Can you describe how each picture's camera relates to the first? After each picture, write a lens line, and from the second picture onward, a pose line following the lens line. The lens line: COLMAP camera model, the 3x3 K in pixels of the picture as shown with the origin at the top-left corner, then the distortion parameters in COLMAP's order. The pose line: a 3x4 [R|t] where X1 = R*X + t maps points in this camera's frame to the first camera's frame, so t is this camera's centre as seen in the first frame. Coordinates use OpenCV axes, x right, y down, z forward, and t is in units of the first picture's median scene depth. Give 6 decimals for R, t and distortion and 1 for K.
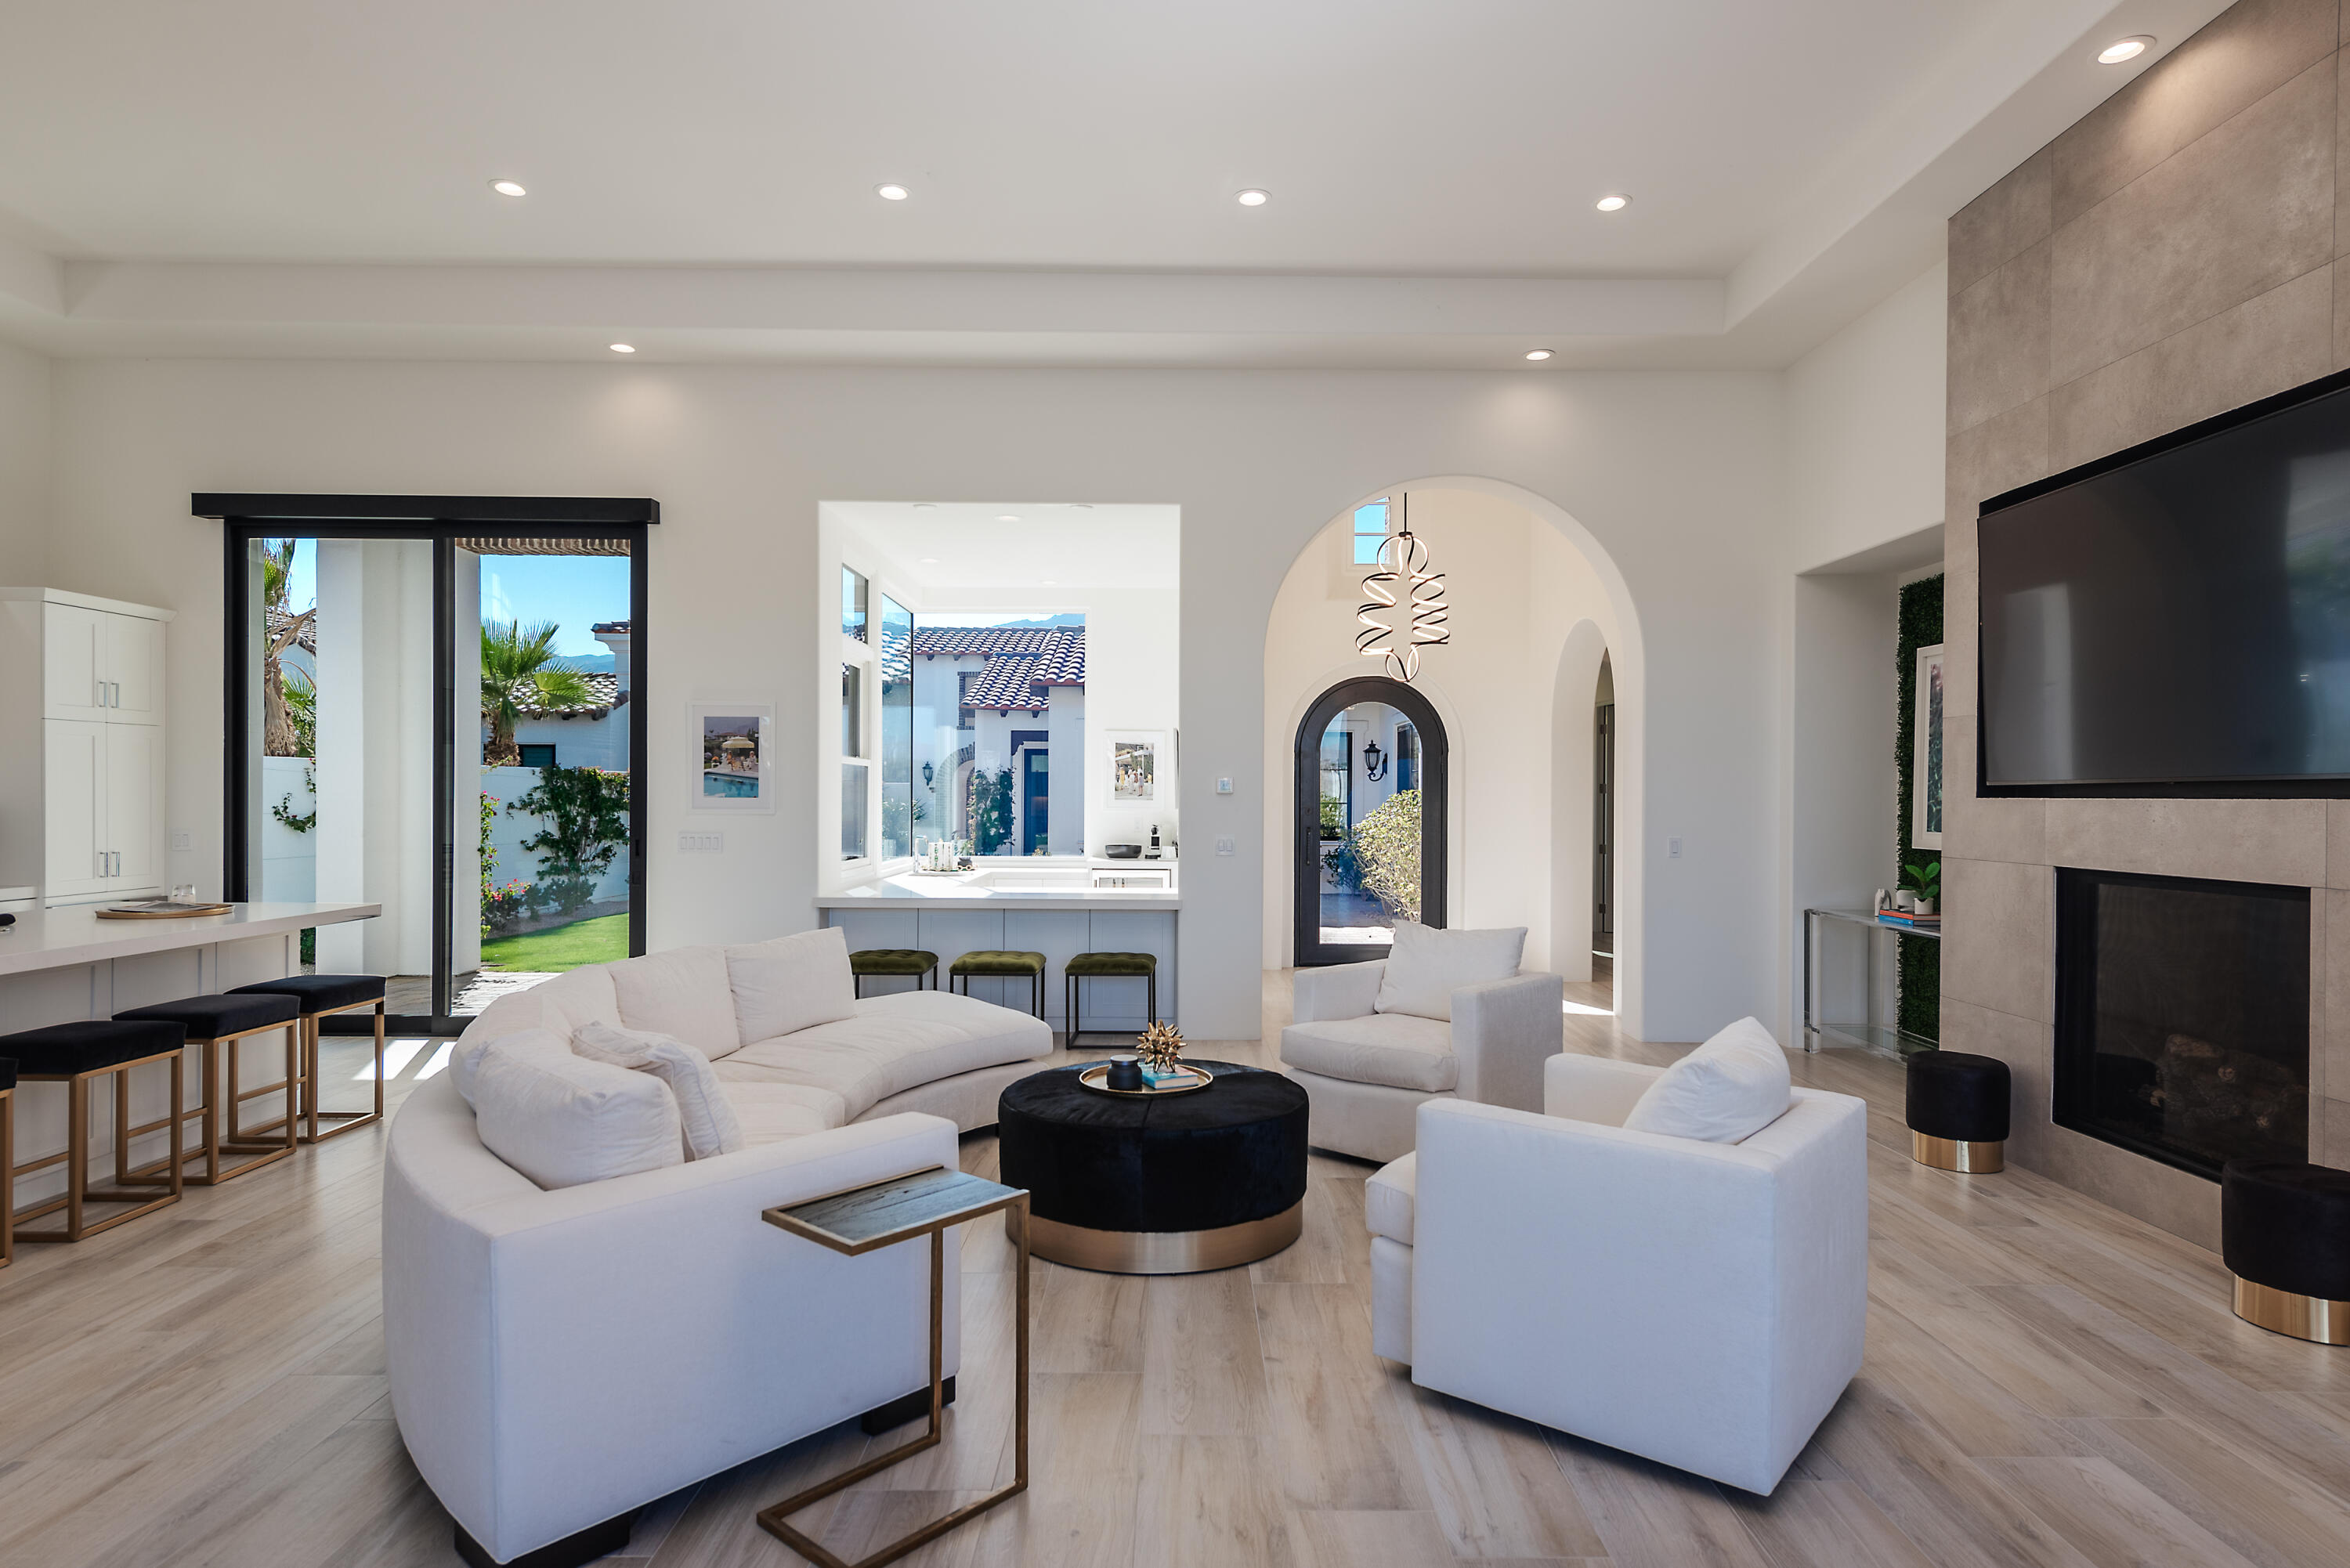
lens RADIAL K [[1307.6, 0, 1155.2], [0, 1307.6, 793.7], [0, 0, 1]] dist [0.033161, -0.003967]
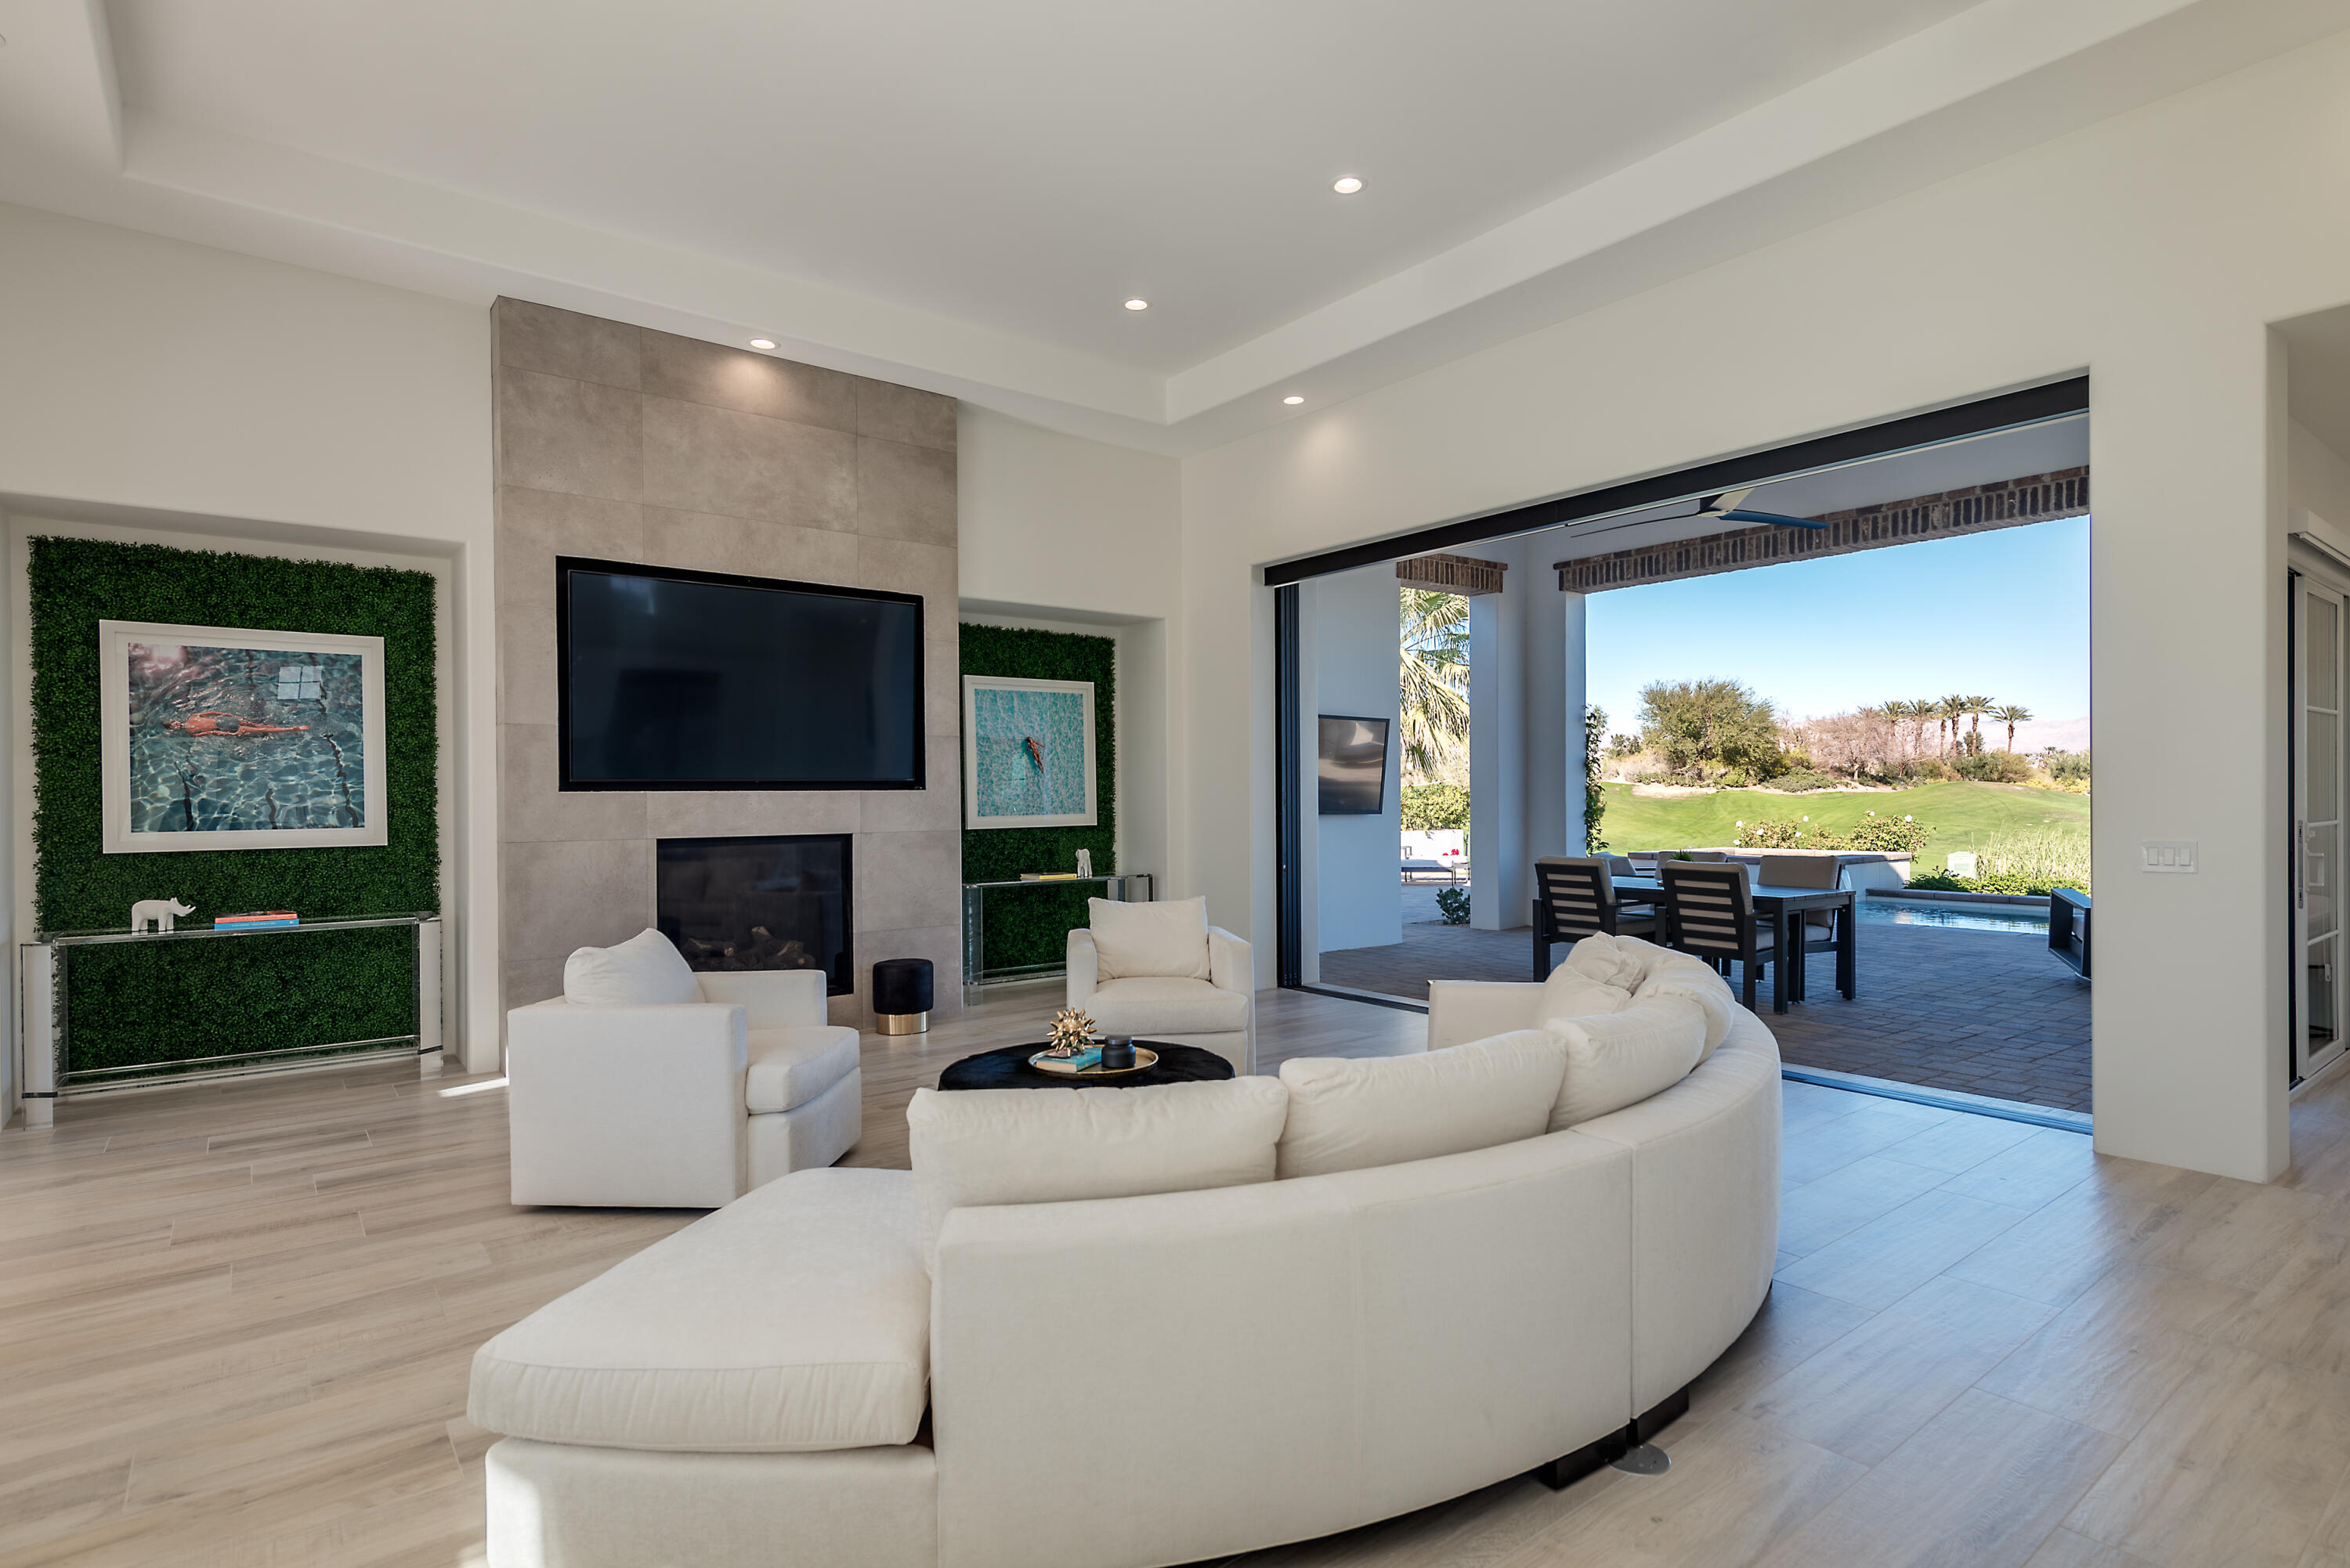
lens RADIAL K [[1180.7, 0, 1187.2], [0, 1180.7, 793.3], [0, 0, 1]] dist [-0.000969, -0.000234]
pose [[-0.629883, -0.010868, 0.776614, -0.672268], [-0.003139, 0.999930, 0.011447, -0.011381], [-0.776684, 0.004772, -0.629873, 1.345029]]
